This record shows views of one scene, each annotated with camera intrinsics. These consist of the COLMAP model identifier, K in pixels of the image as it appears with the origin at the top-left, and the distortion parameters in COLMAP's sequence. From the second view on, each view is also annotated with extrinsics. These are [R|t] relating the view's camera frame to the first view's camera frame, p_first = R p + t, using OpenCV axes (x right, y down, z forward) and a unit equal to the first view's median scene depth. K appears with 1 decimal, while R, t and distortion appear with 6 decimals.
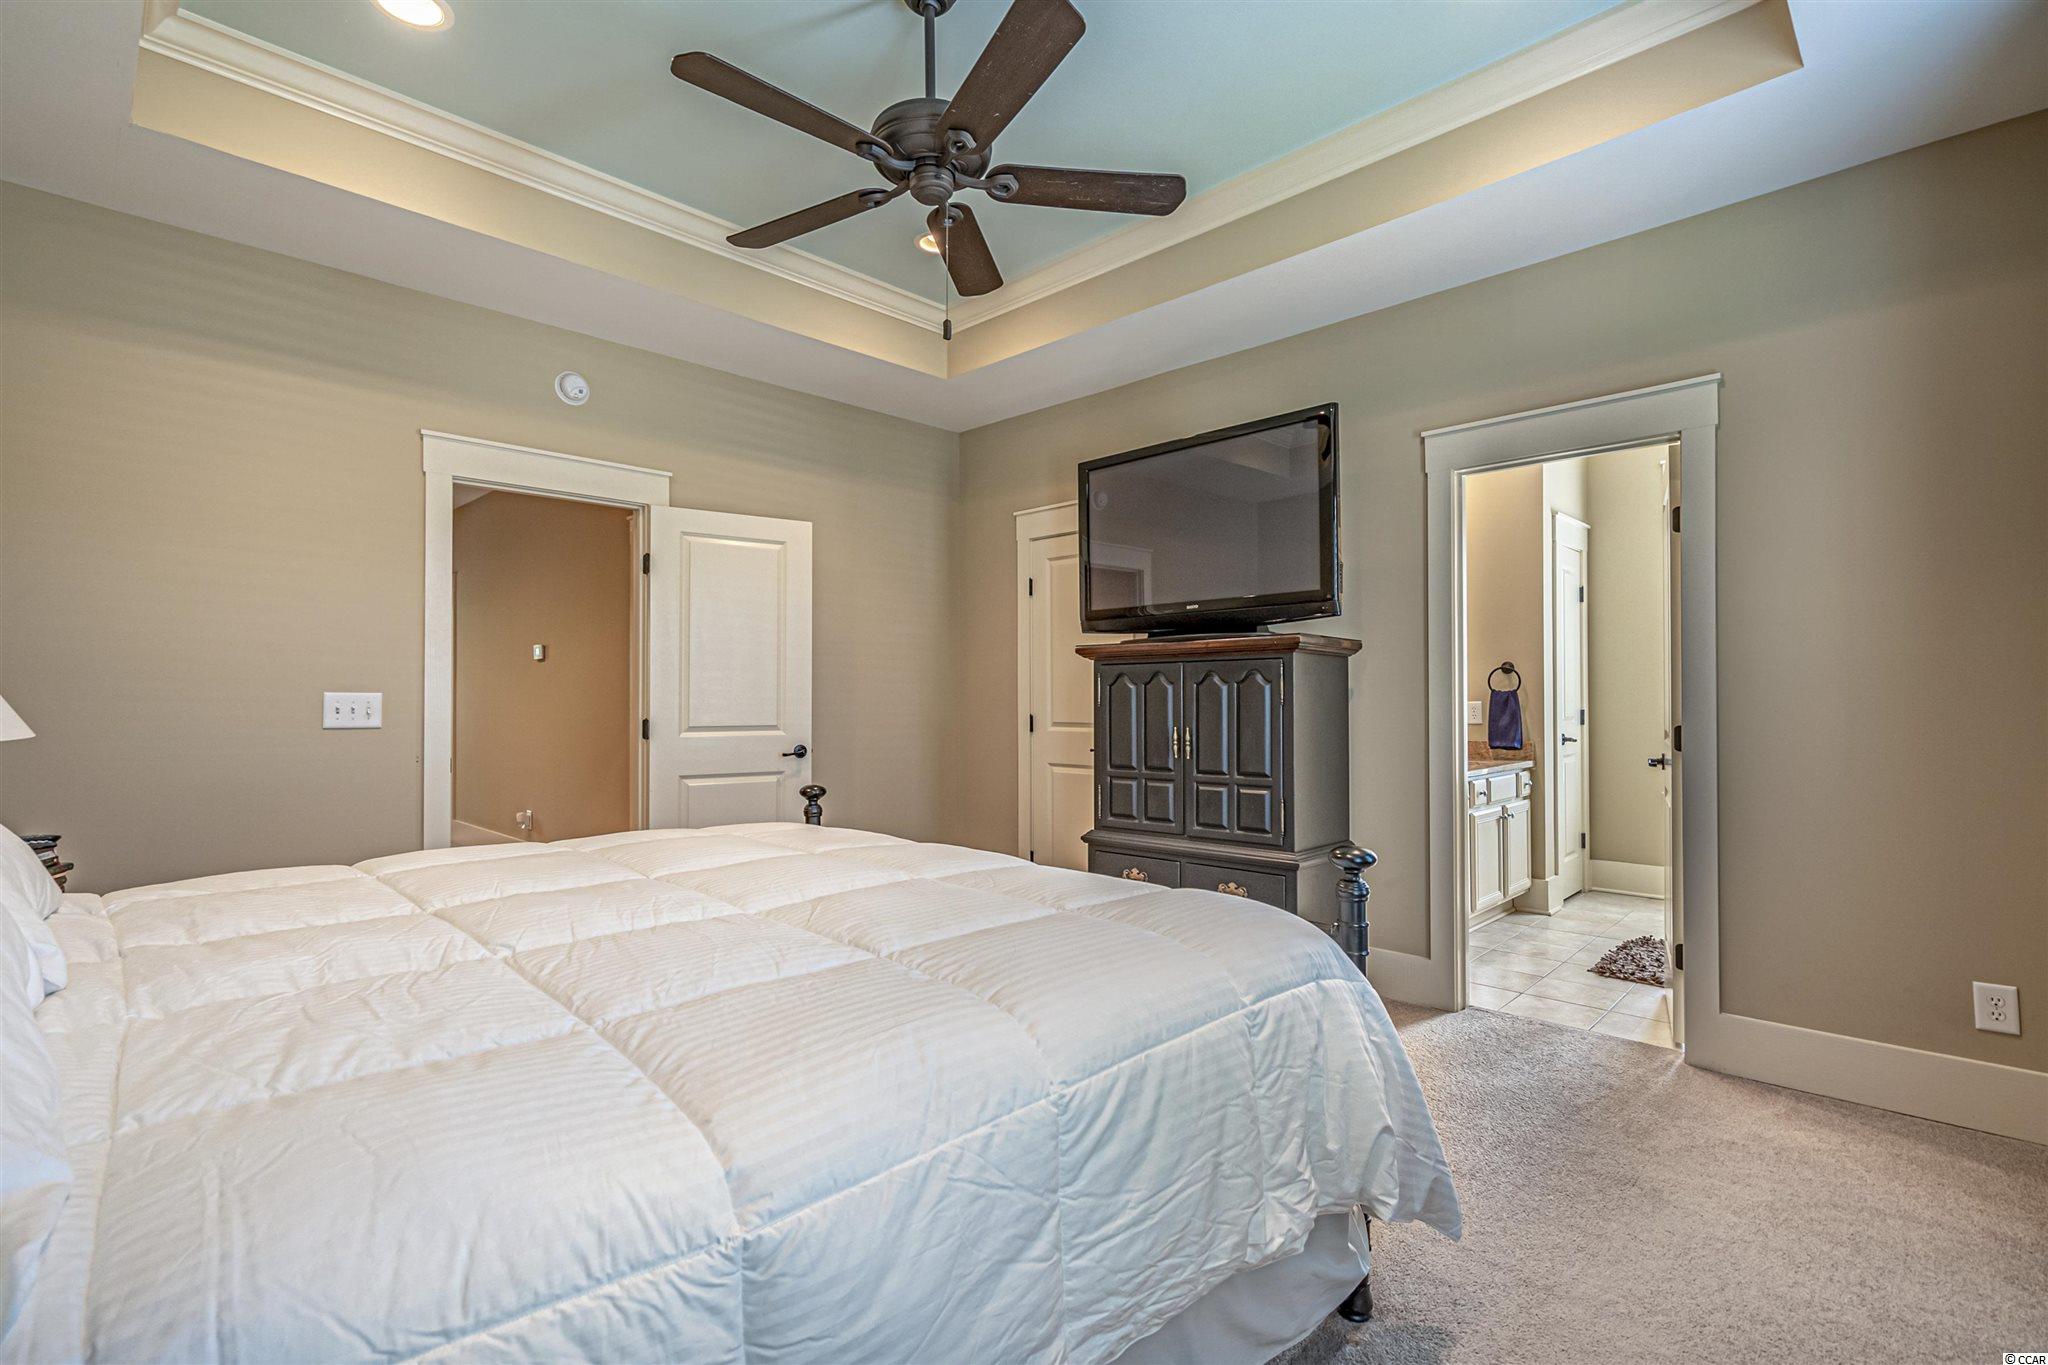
lens RADIAL K [[928.6, 0, 1024.0], [0, 928.6, 682.5], [0, 0, 1]] dist [-0.000620, 0.000055]
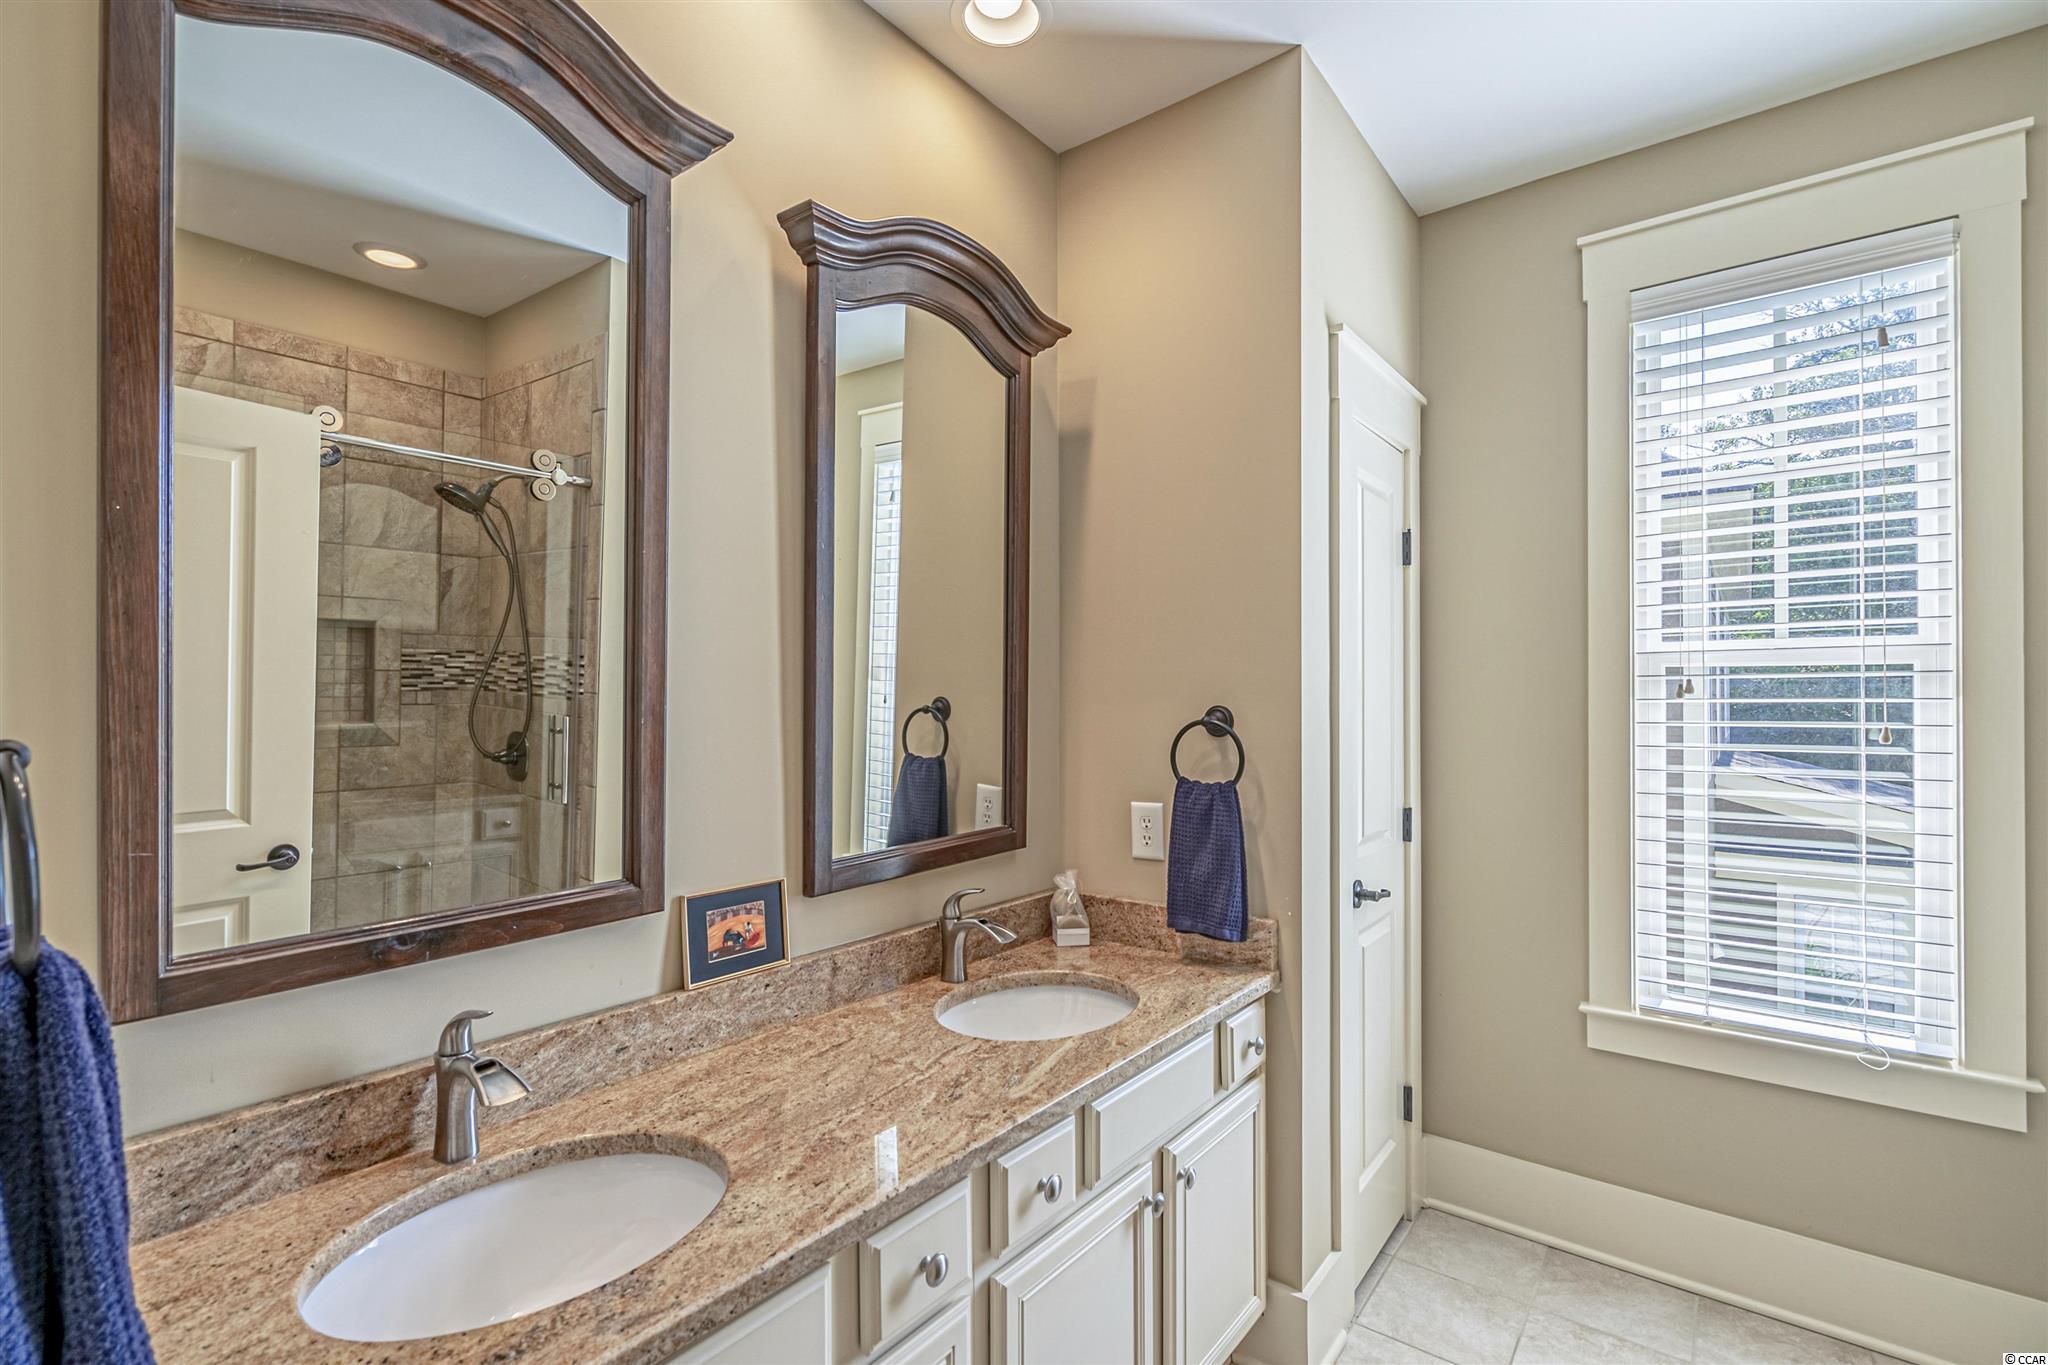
lens RADIAL K [[928.6, 0, 1024.0], [0, 928.6, 682.5], [0, 0, 1]] dist [-0.000620, 0.000055]
pose [[0.993270, 0.002369, 0.115796, 0.387760], [-0.002565, 0.999996, 0.001542, -0.032262], [-0.115792, -0.001829, 0.993272, 0.611694]]
